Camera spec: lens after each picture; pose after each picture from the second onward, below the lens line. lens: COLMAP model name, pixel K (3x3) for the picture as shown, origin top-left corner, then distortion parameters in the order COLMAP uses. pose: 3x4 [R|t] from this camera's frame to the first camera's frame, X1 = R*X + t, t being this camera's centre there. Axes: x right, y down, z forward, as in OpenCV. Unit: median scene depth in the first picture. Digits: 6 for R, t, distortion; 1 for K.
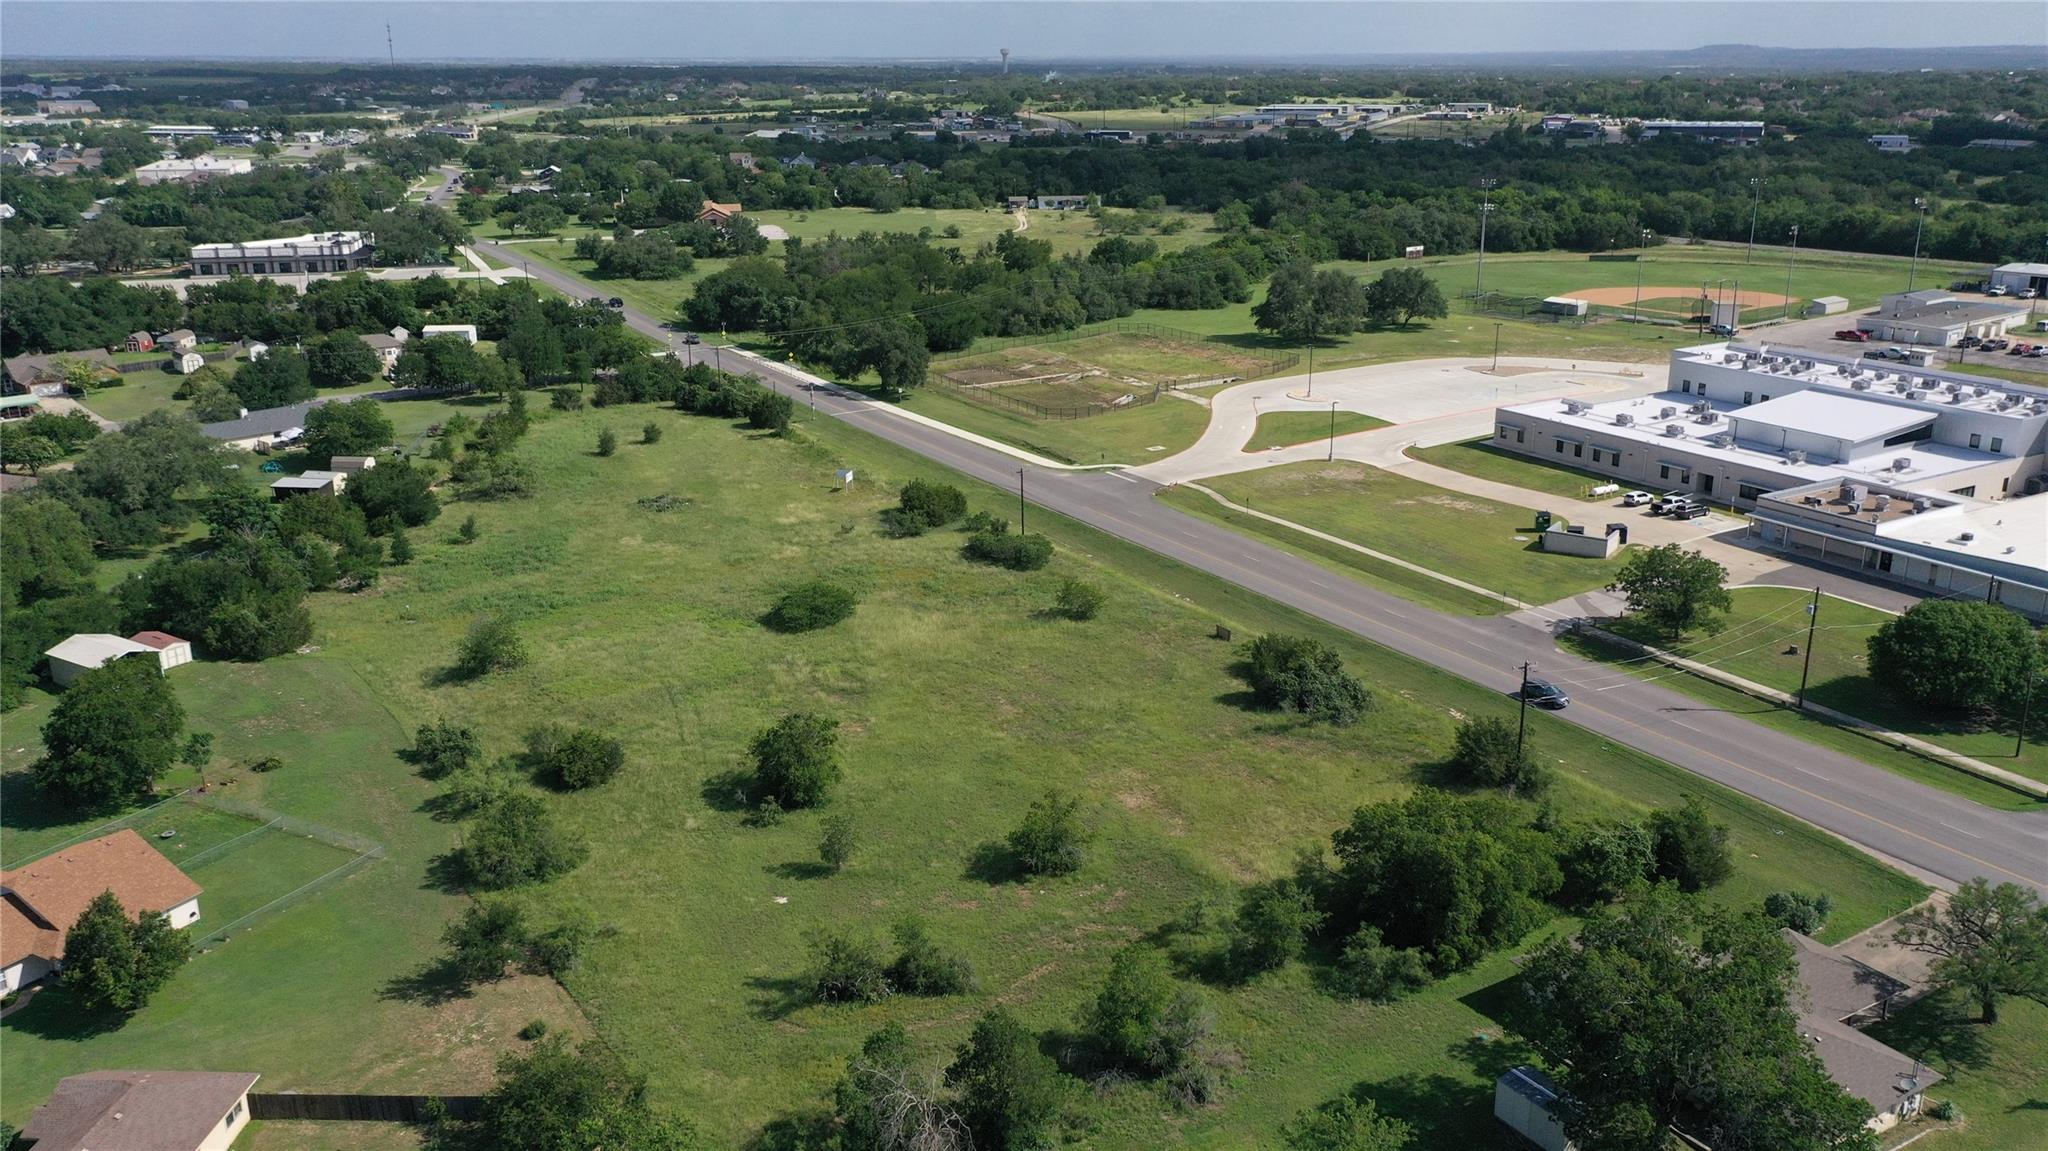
lens RADIAL K [[1632.8, 0, 1024.0], [0, 1632.8, 575.5], [0, 0, 1]] dist [0.026258, -0.000103]
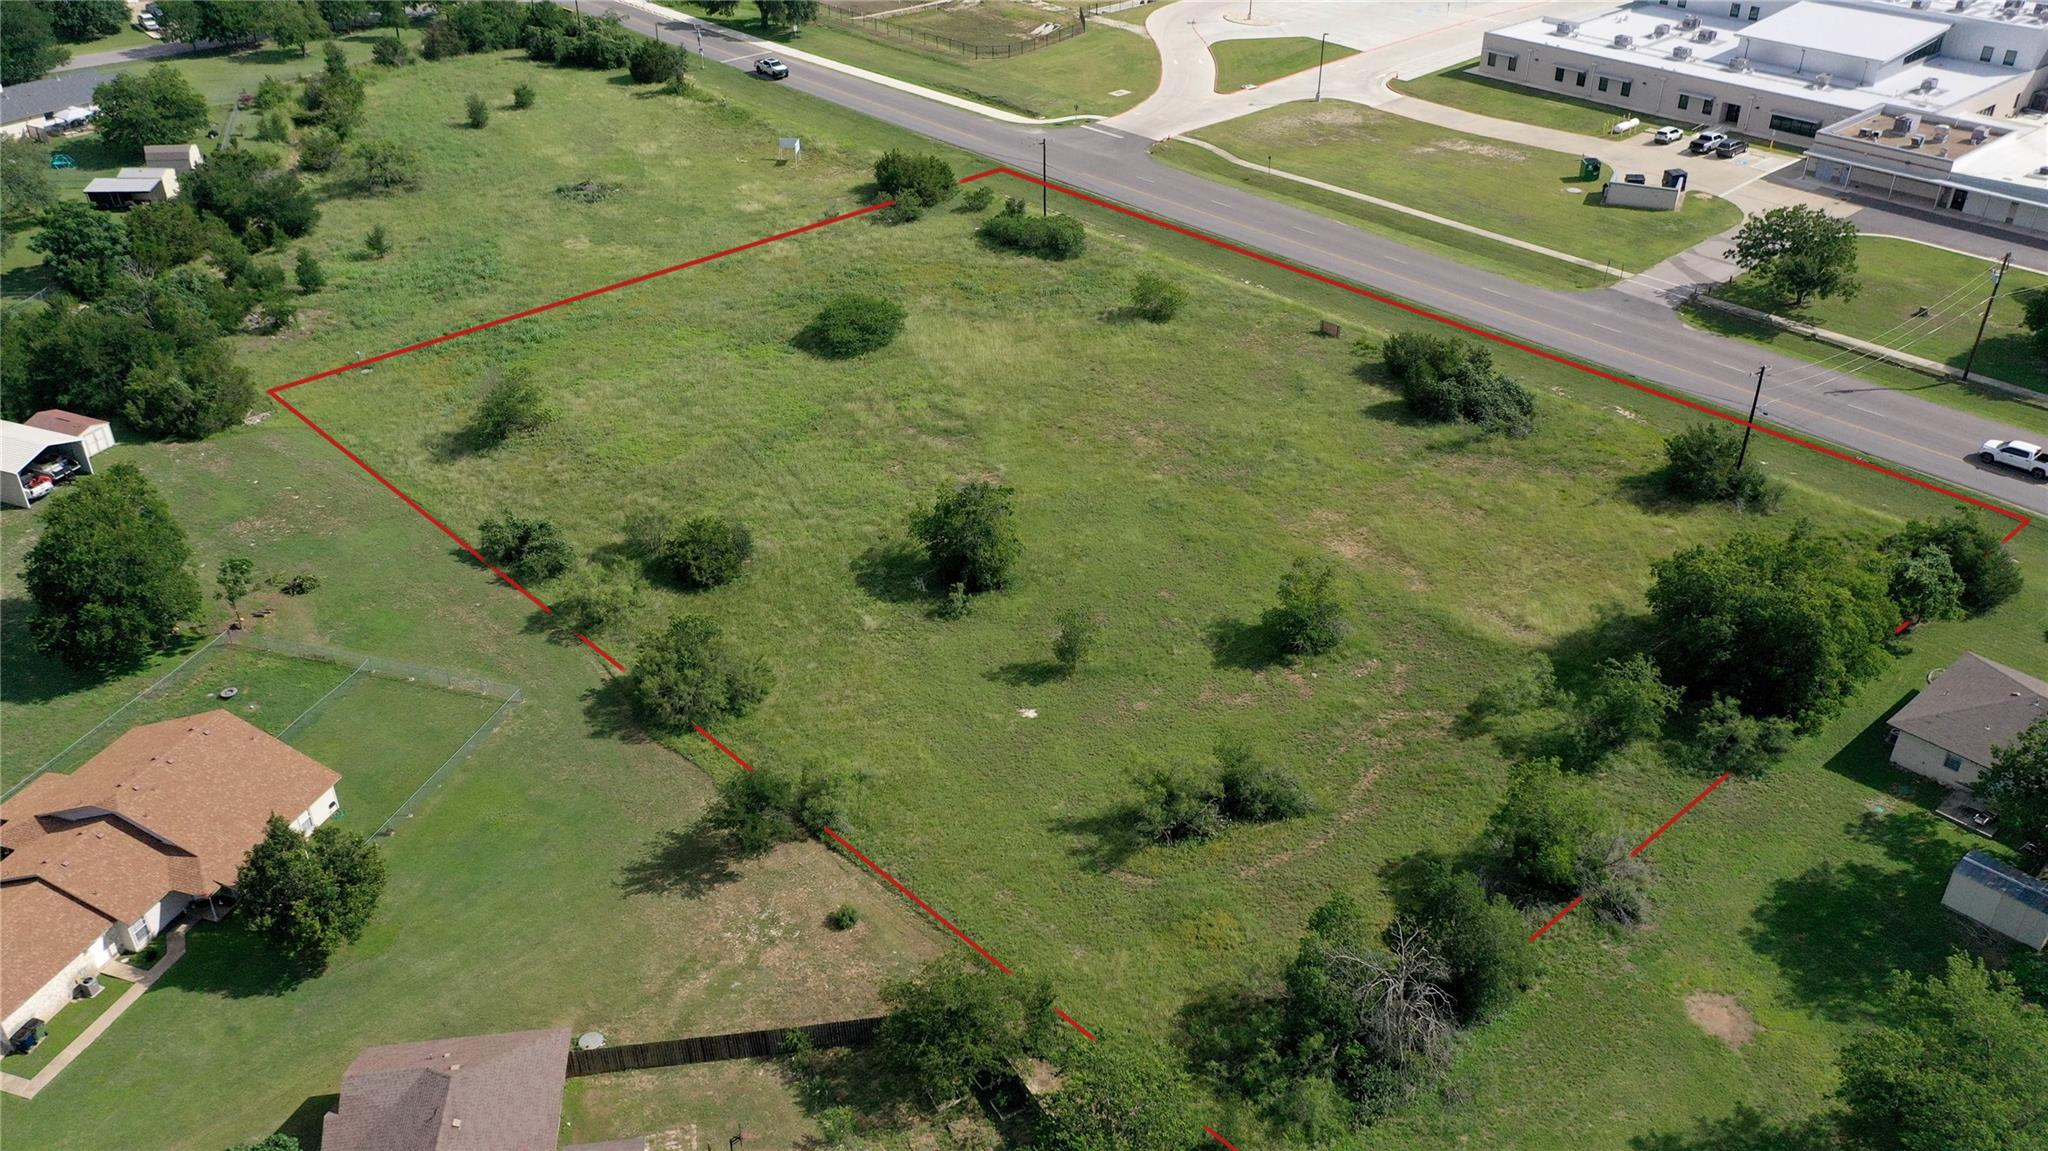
lens RADIAL K [[1632.8, 0, 1024.0], [0, 1632.8, 575.5], [0, 0, 1]] dist [0.026258, -0.000103]
pose [[0.982840, -0.090664, 0.160642, -0.190376], [0.049708, 0.968835, 0.242670, -0.057029], [-0.177637, -0.230520, 0.956716, 0.120957]]
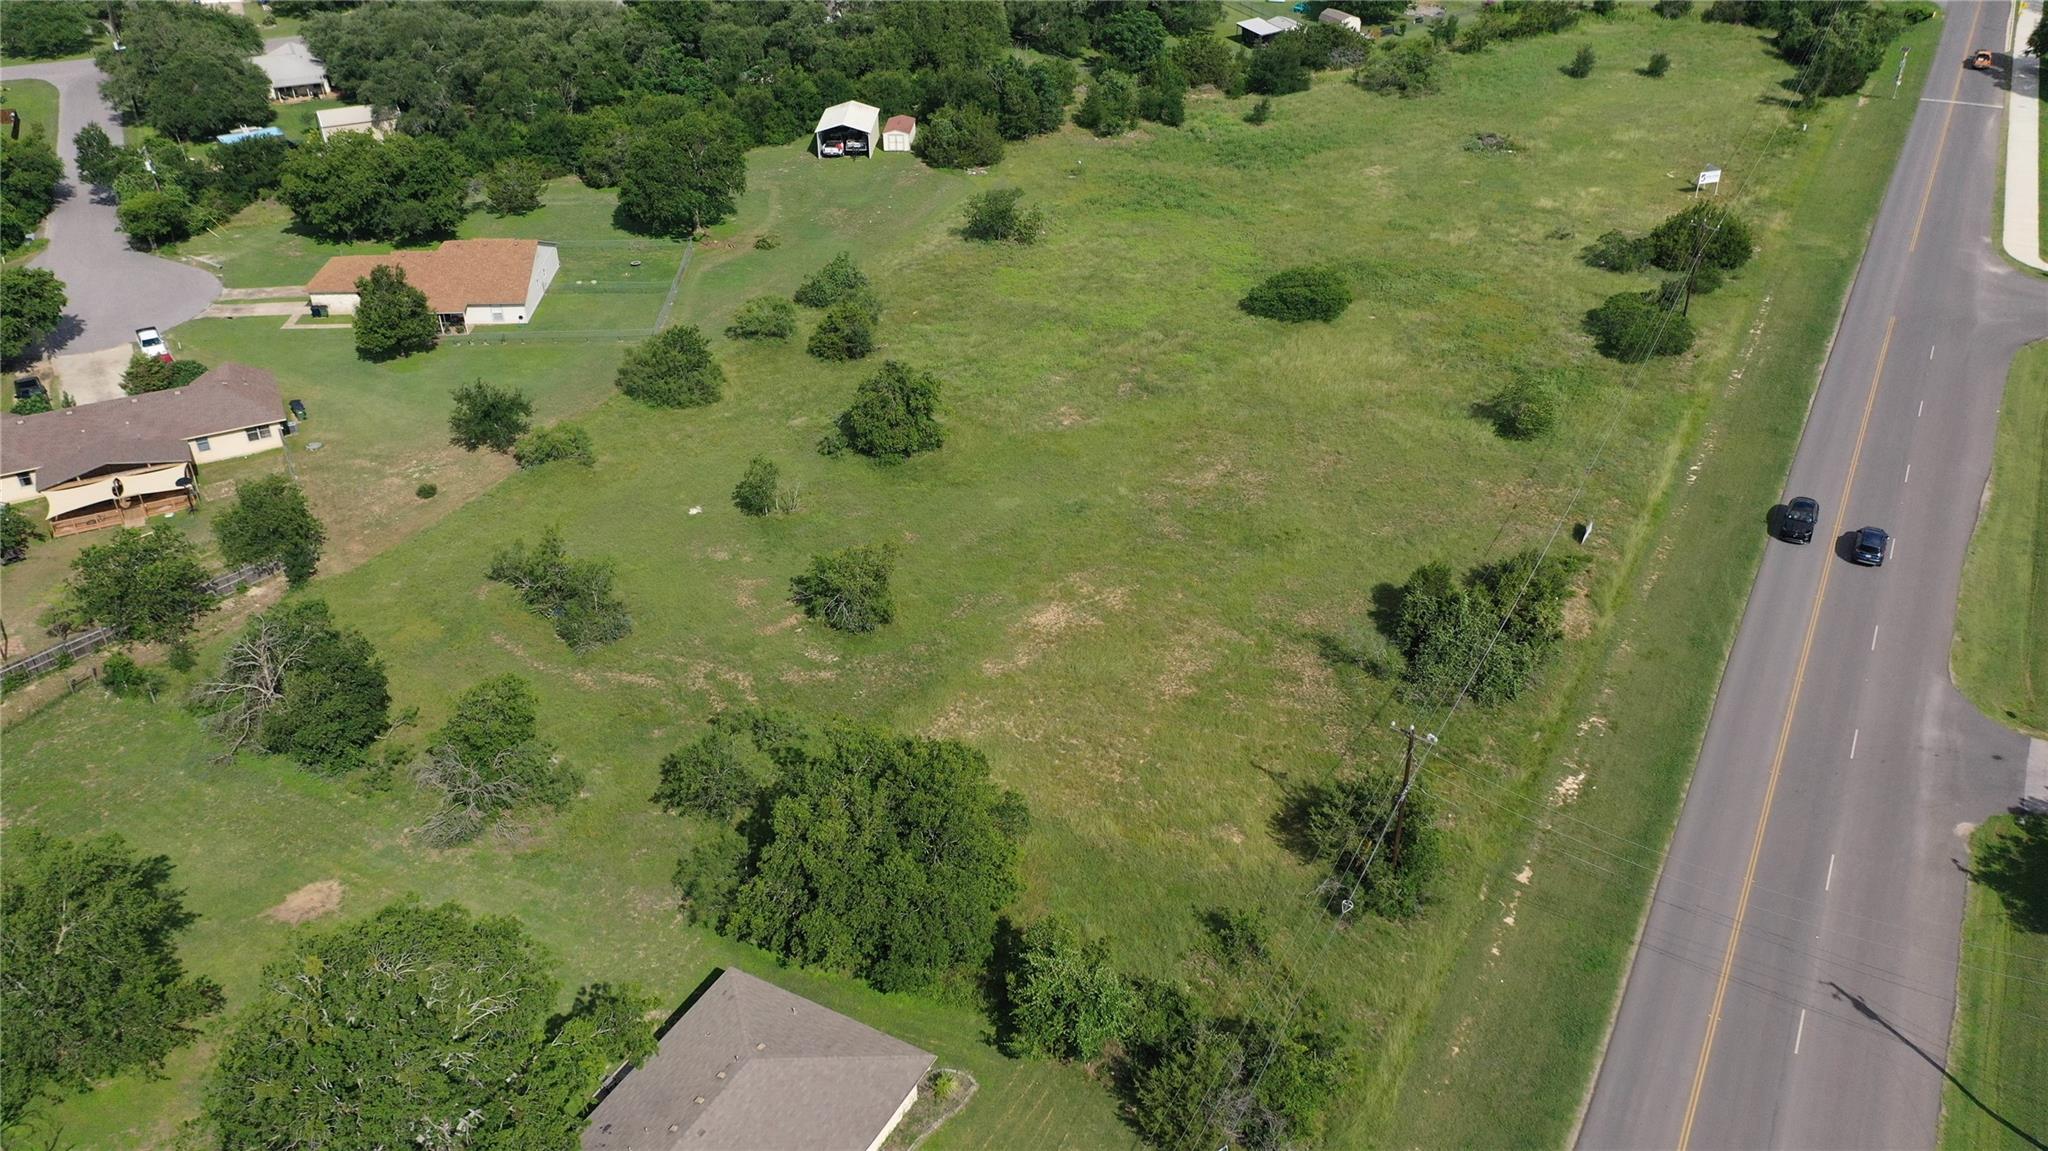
lens RADIAL K [[1627.9, 0, 1024.0], [0, 1627.9, 575.5], [0, 0, 1]] dist [0.023985, 0.003156]
pose [[0.501266, 0.465793, -0.729225, 0.471817], [-0.257876, 0.884870, 0.387949, -0.139448], [0.825974, -0.006415, 0.563672, 0.401026]]
